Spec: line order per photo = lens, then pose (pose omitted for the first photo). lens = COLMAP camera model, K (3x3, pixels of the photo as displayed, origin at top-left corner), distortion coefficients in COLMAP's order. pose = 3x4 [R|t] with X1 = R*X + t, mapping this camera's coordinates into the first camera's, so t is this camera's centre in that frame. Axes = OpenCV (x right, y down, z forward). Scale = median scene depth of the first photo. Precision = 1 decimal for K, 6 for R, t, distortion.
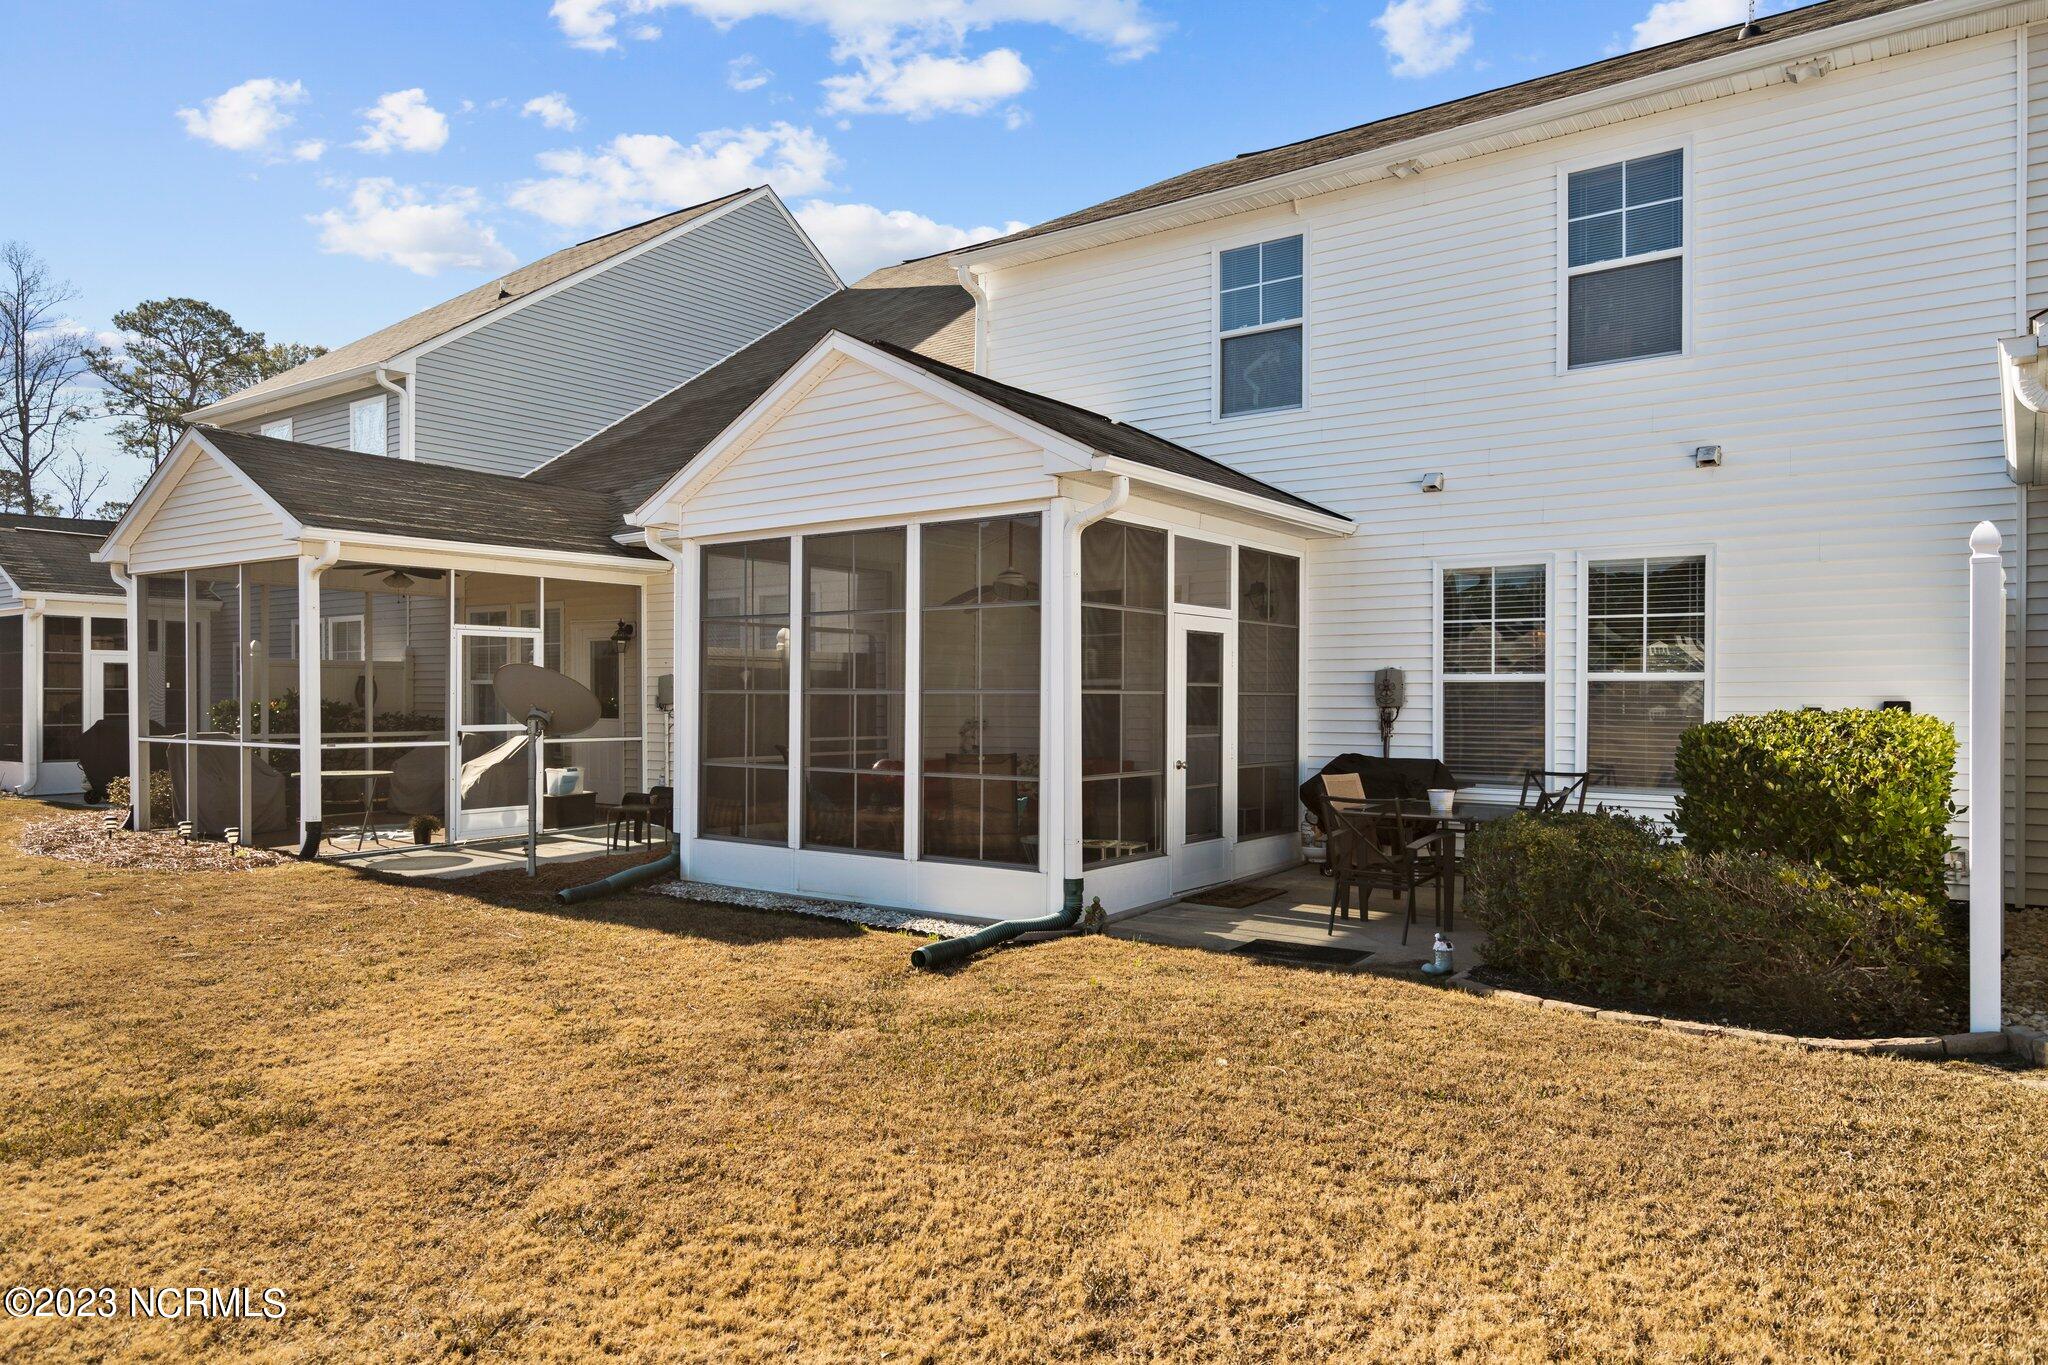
lens RADIAL K [[1299.1, 0, 1032.8], [0, 1299.1, 702.0], [0, 0, 1]] dist [0.004405, 0.000188]
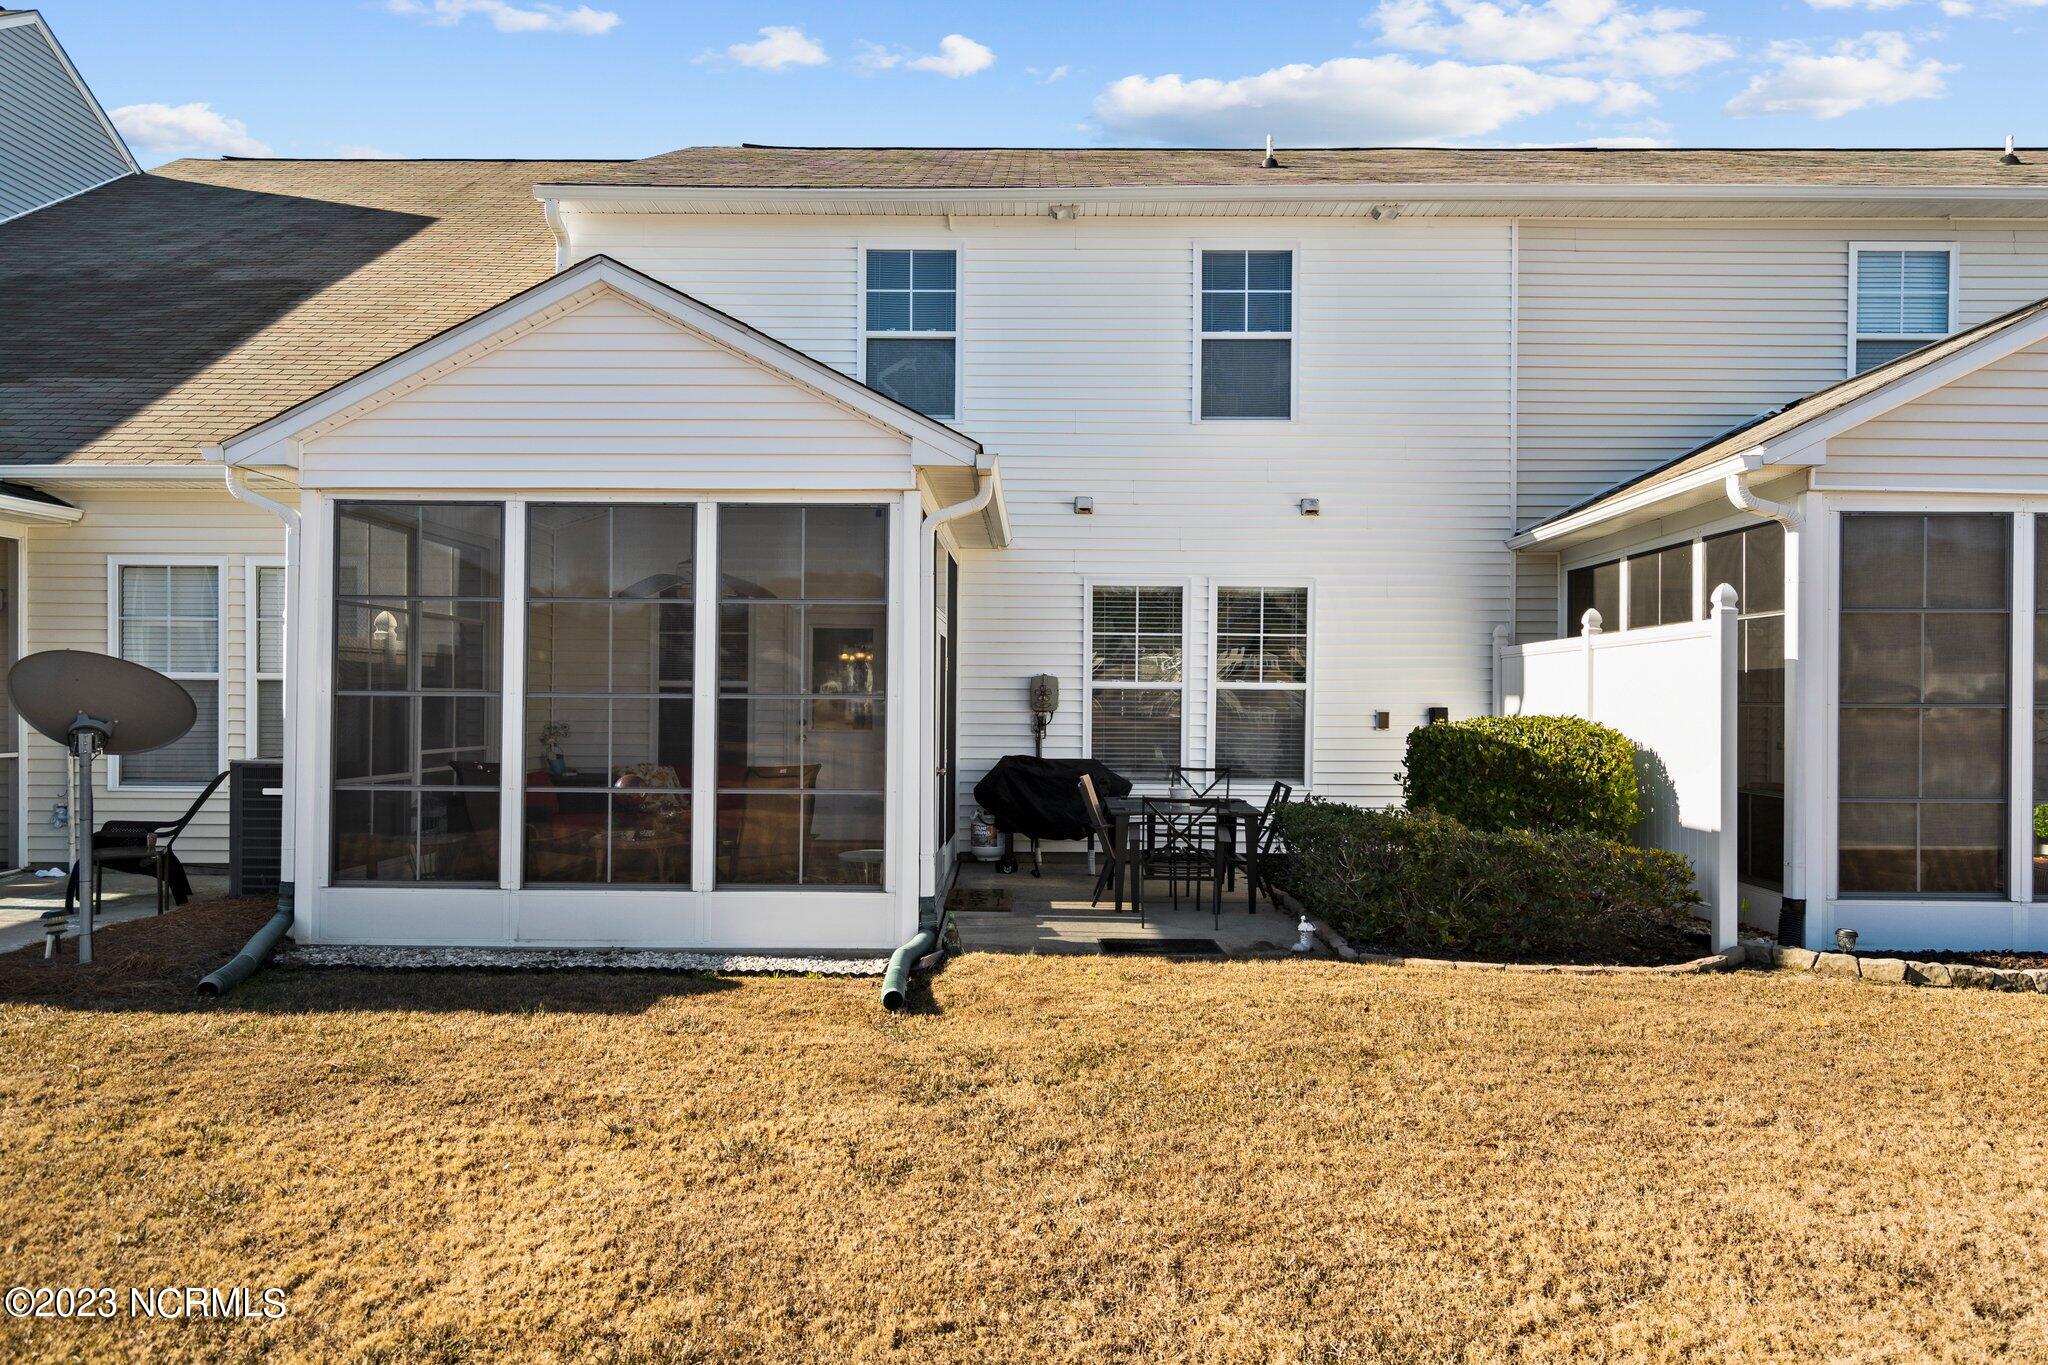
lens RADIAL K [[1253.2, 0, 1022.3], [0, 1253.2, 705.2], [0, 0, 1]] dist [0.008590, -0.000233]
pose [[0.818775, 0.000872, 0.574113, -0.355079], [-0.004125, 0.999982, 0.004365, -0.005755], [-0.574099, -0.005943, 0.818764, 0.173911]]
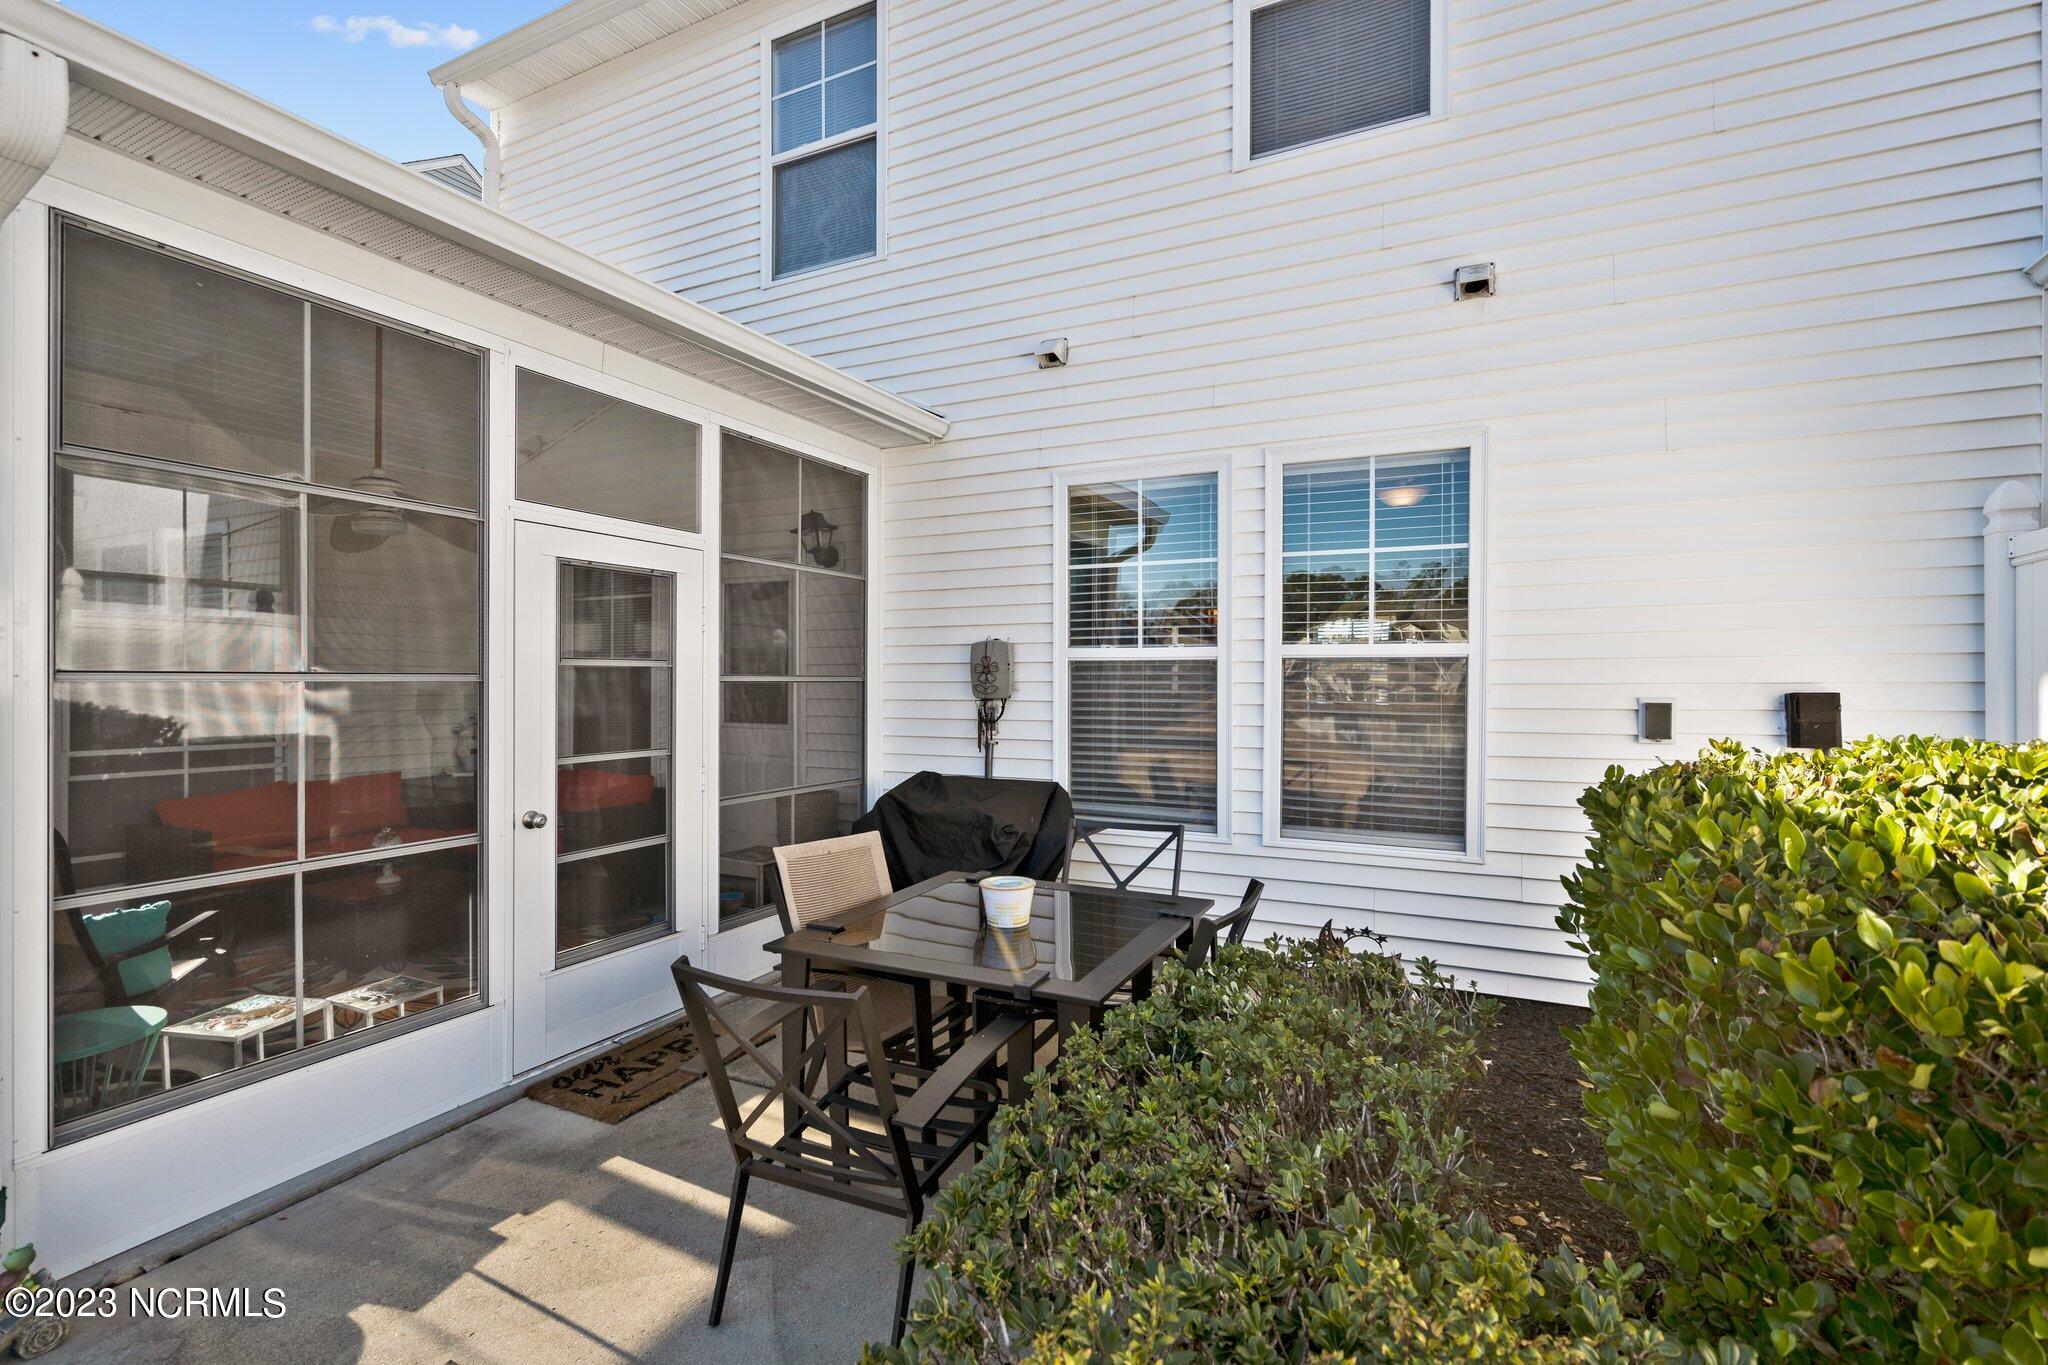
lens RADIAL K [[927.2, 0, 1024.0], [0, 927.2, 682.5], [0, 0, 1]] dist [-0.002614, 0.000199]
pose [[0.987063, -0.001515, 0.160327, 0.229409], [0.001466, 0.999999, 0.000424, -0.004843], [-0.160327, -0.000184, 0.987064, 0.571342]]
